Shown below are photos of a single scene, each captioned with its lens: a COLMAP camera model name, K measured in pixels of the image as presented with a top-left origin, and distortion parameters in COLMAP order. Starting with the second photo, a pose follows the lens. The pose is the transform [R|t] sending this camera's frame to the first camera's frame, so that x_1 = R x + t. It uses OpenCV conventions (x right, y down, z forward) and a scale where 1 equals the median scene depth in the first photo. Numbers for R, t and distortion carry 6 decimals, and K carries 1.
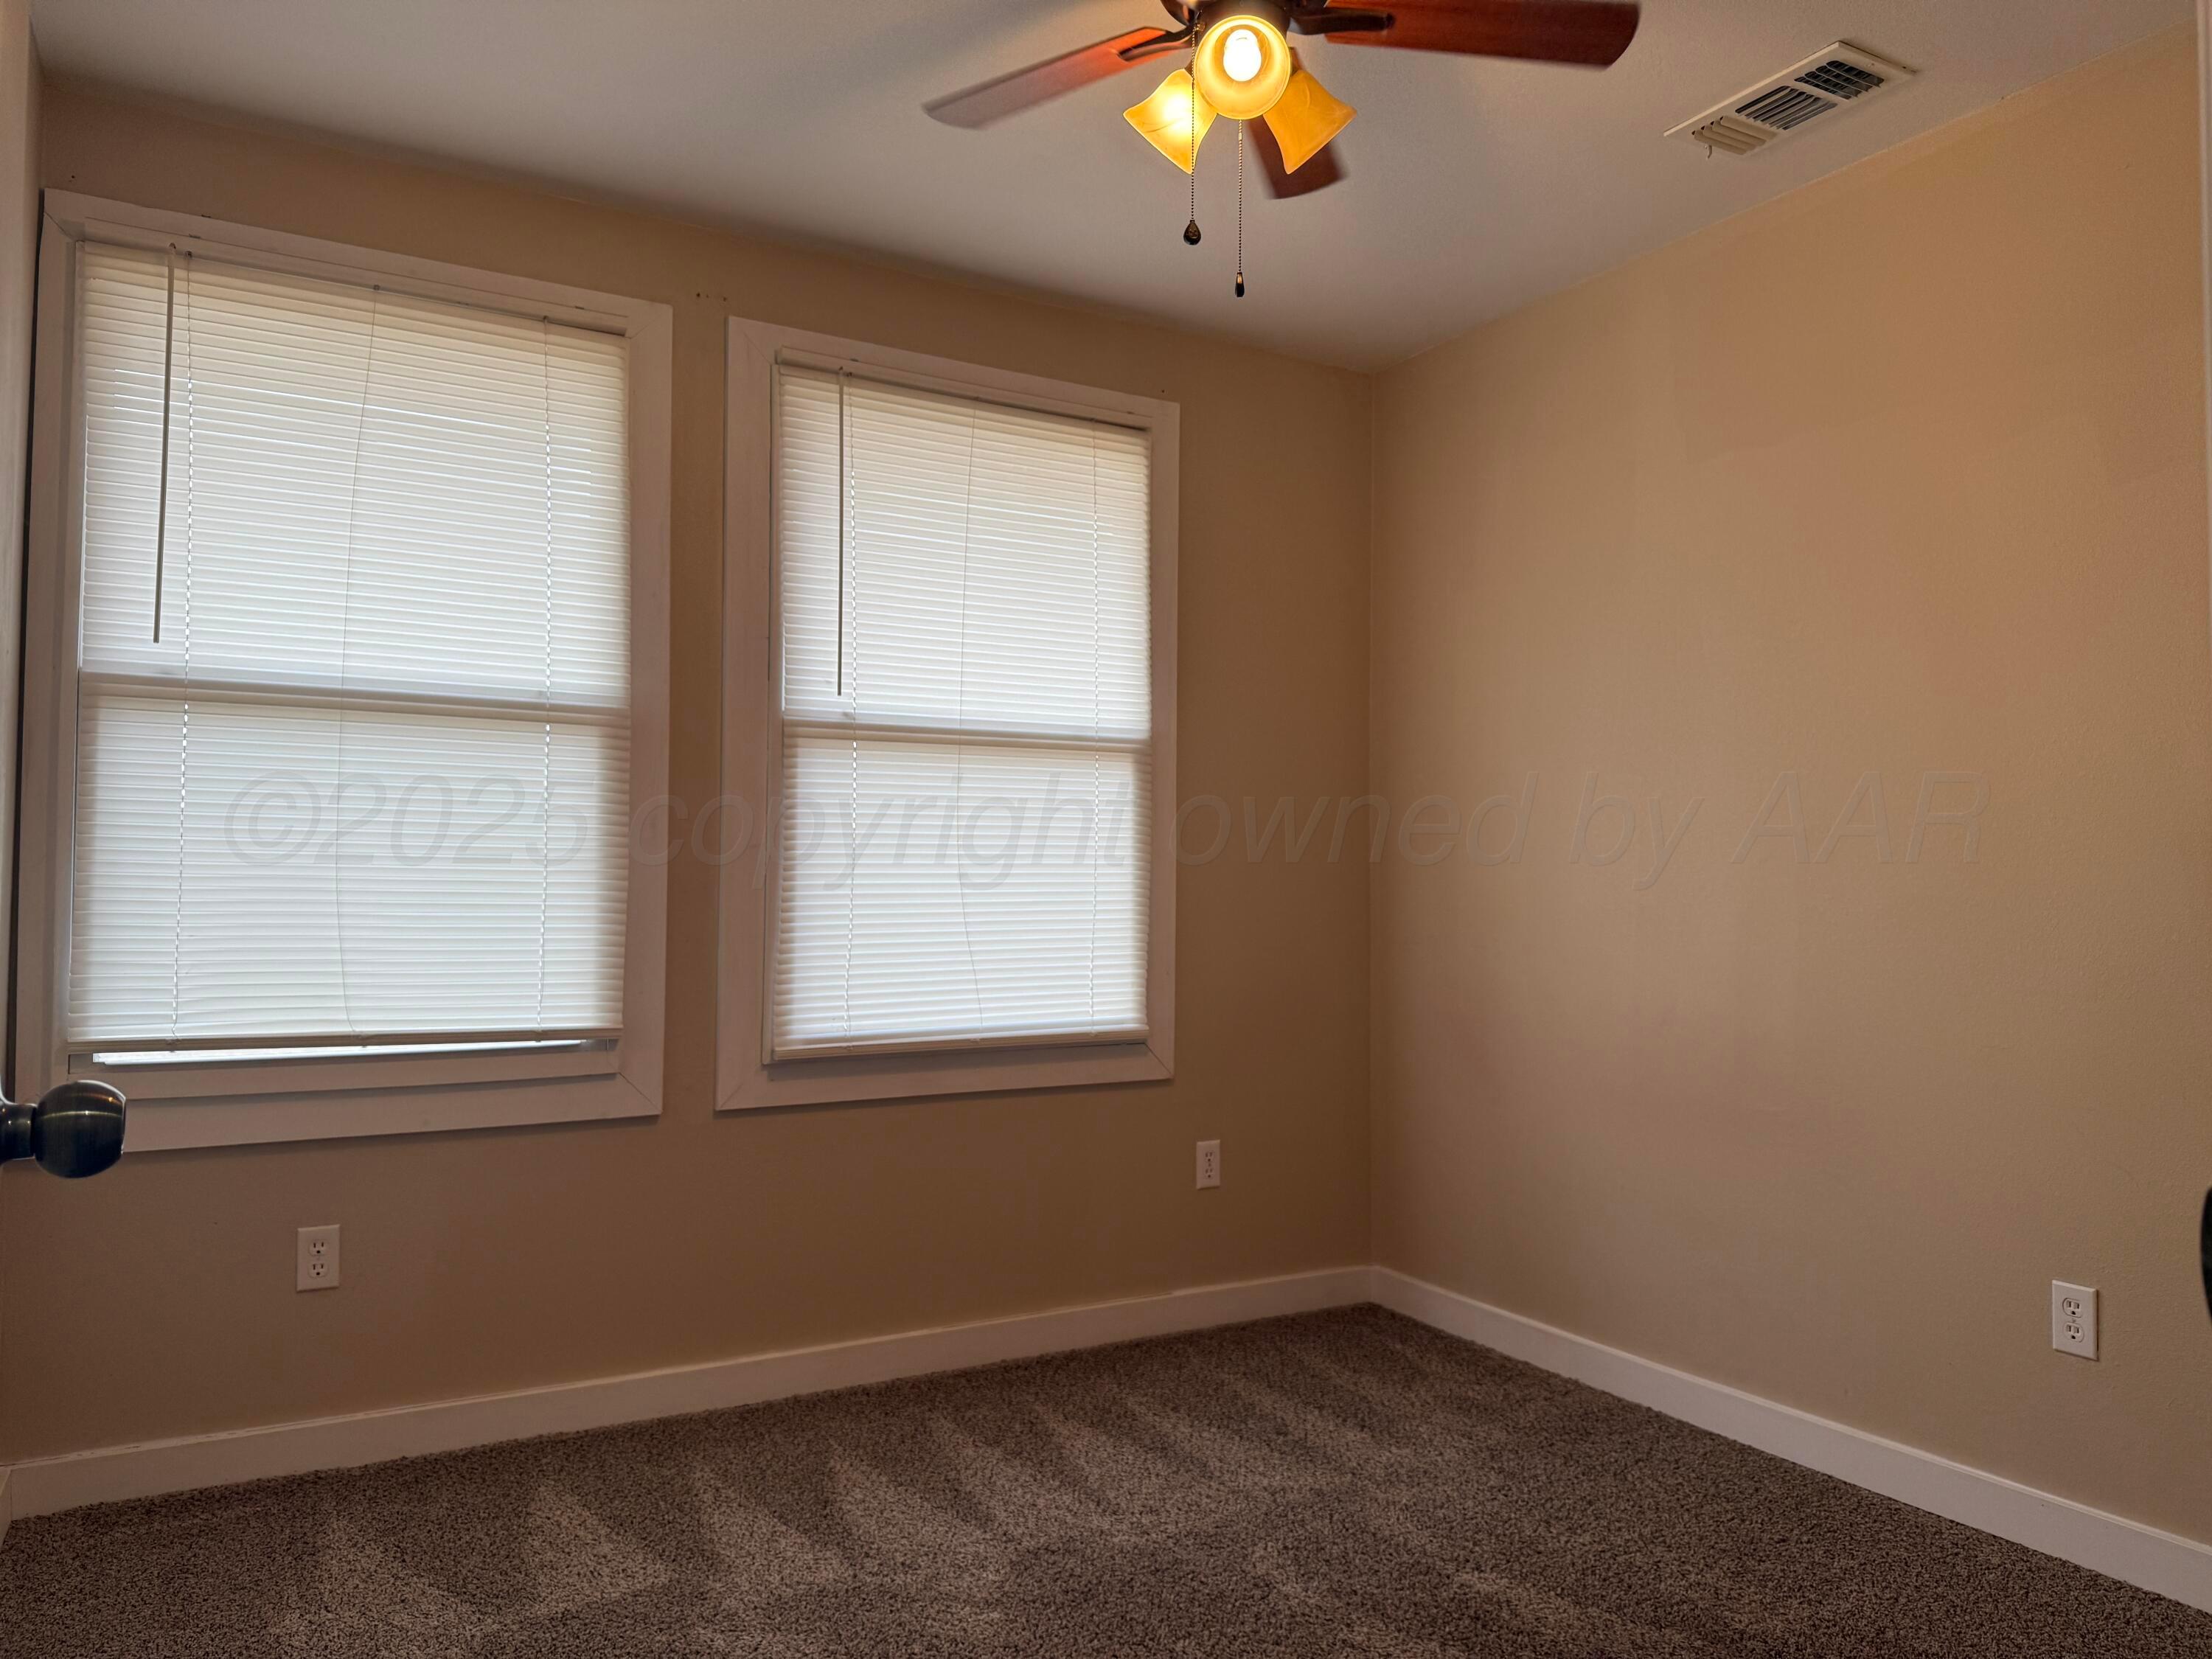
lens RADIAL K [[1591.0, 0, 1106.0], [0, 1591.0, 829.5], [0, 0, 1]] dist [0.148412, -0.175100]
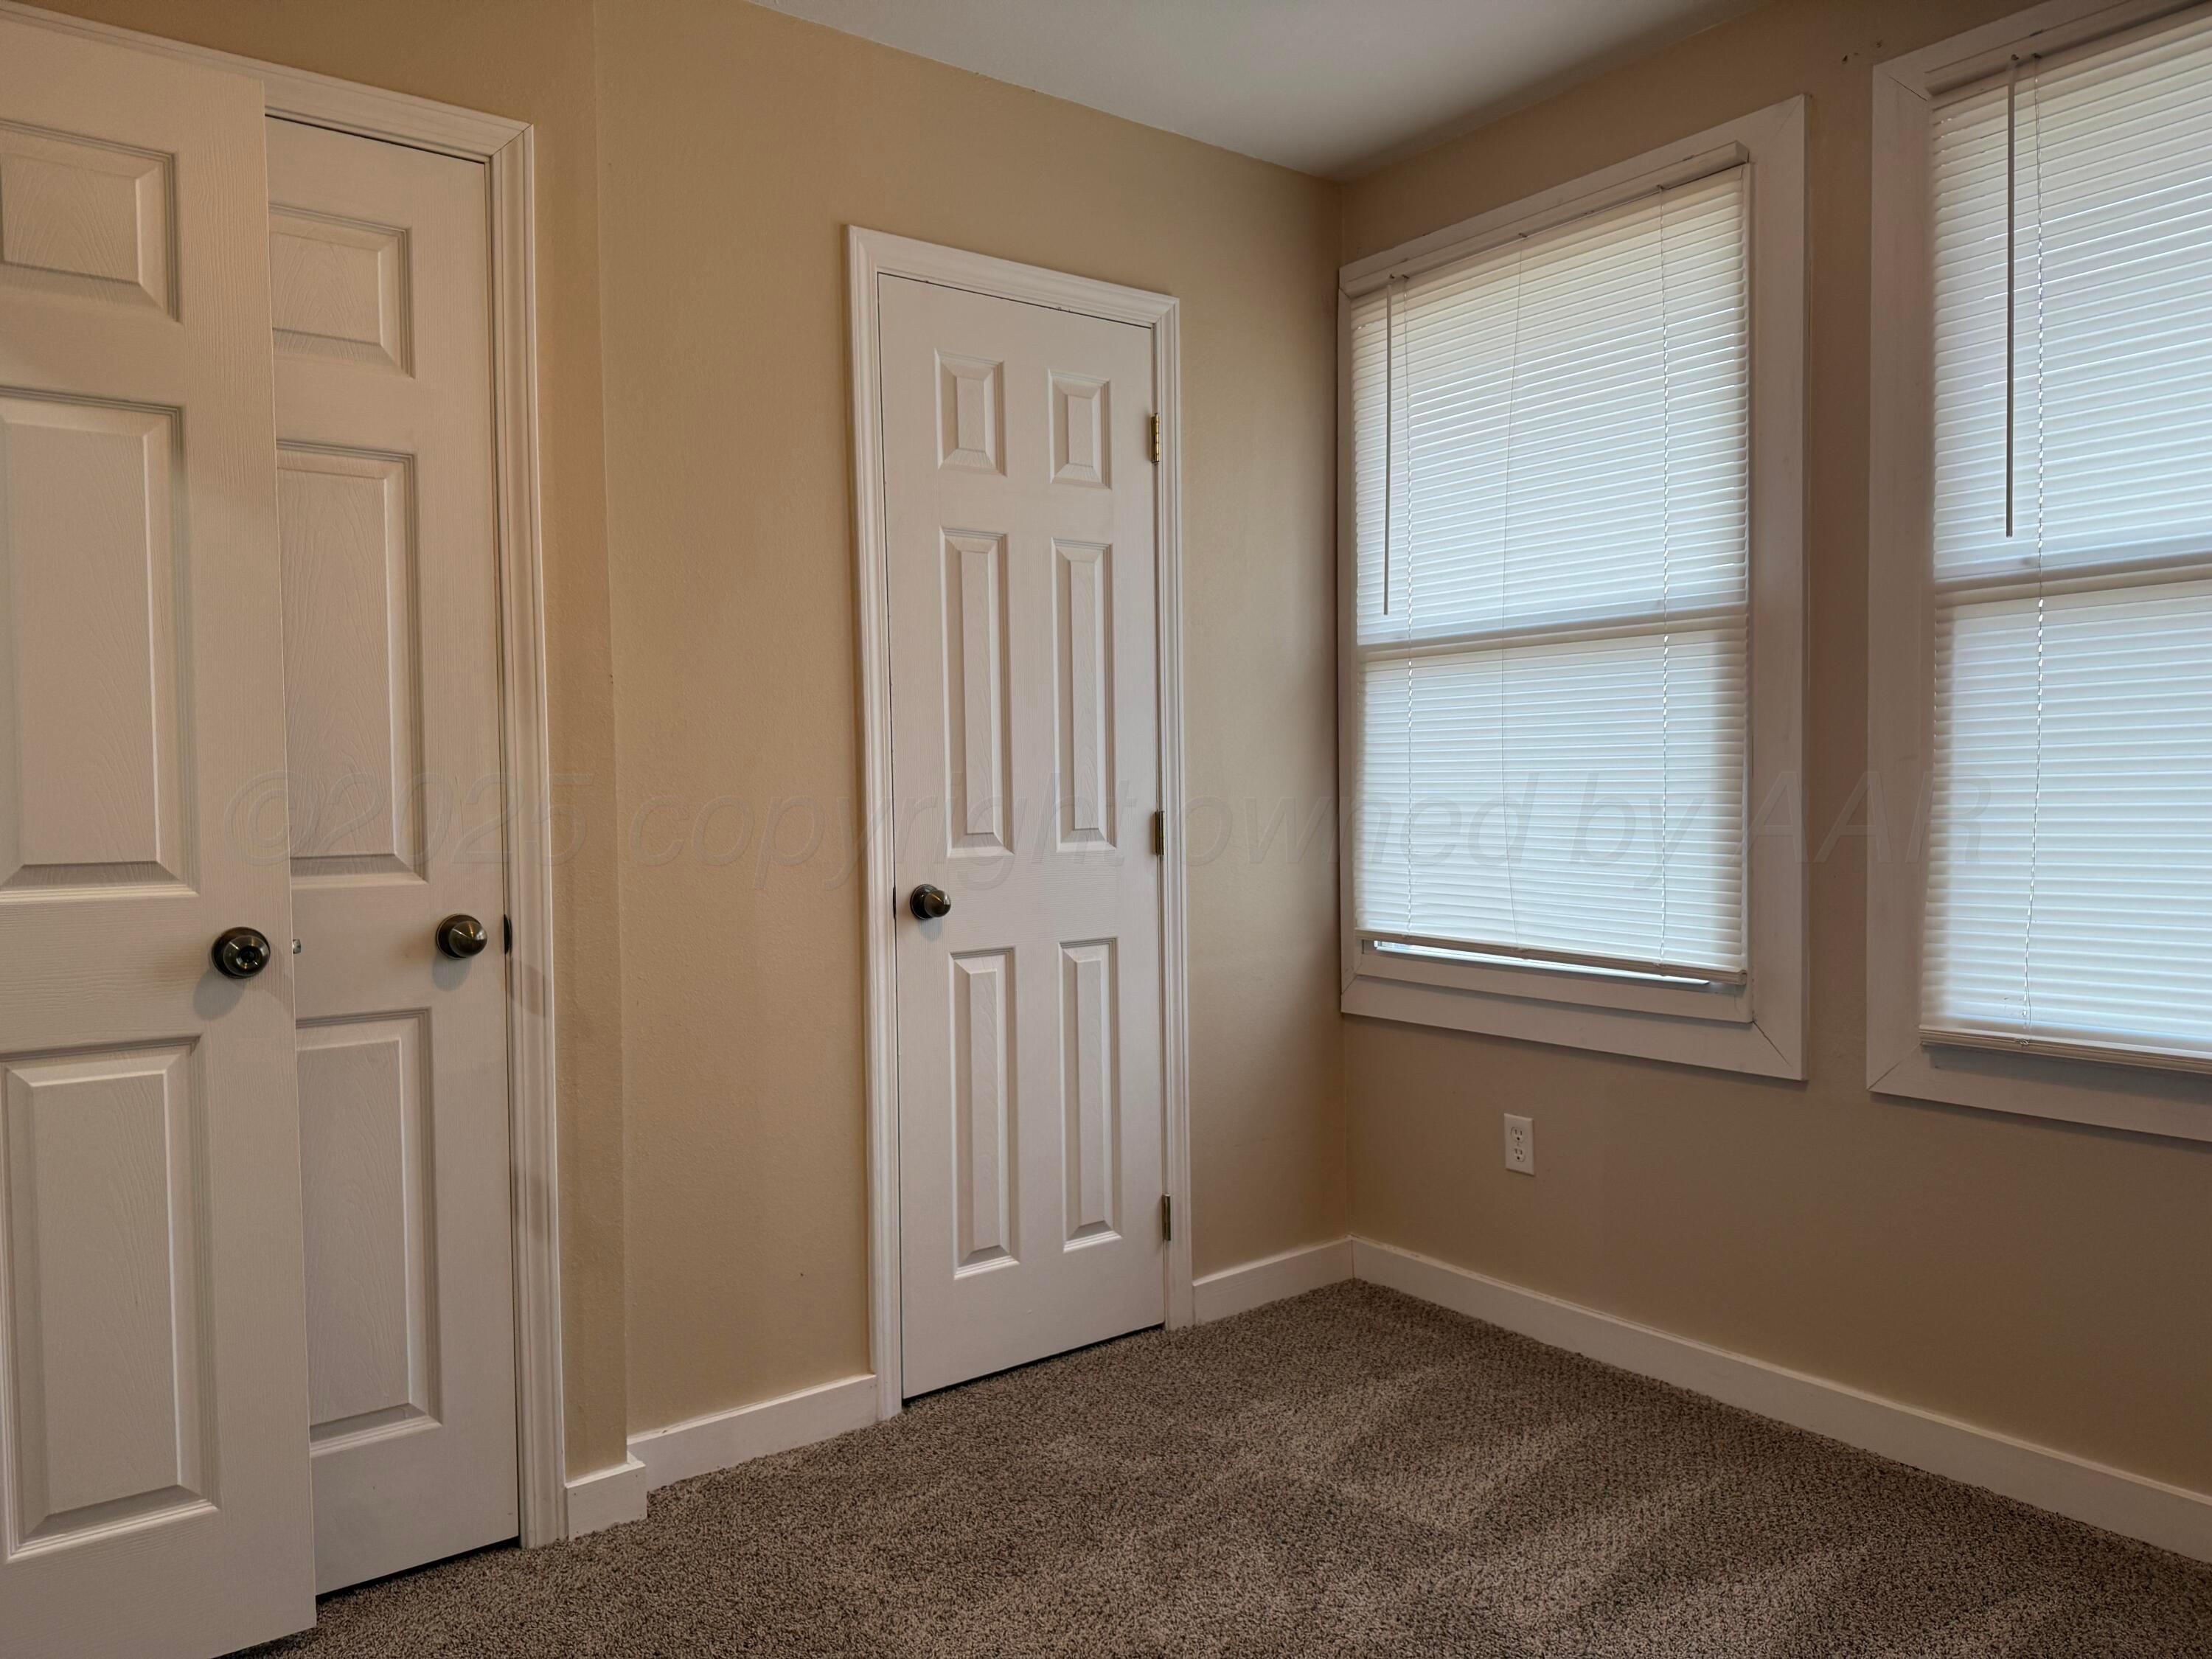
lens RADIAL K [[1591.0, 0, 1106.0], [0, 1591.0, 829.5], [0, 0, 1]] dist [0.148412, -0.175100]
pose [[0.144710, 0.021909, -0.989231, 0.526763], [0.057809, 0.997860, 0.030557, -0.001308], [0.987784, -0.061609, 0.143134, 0.546452]]
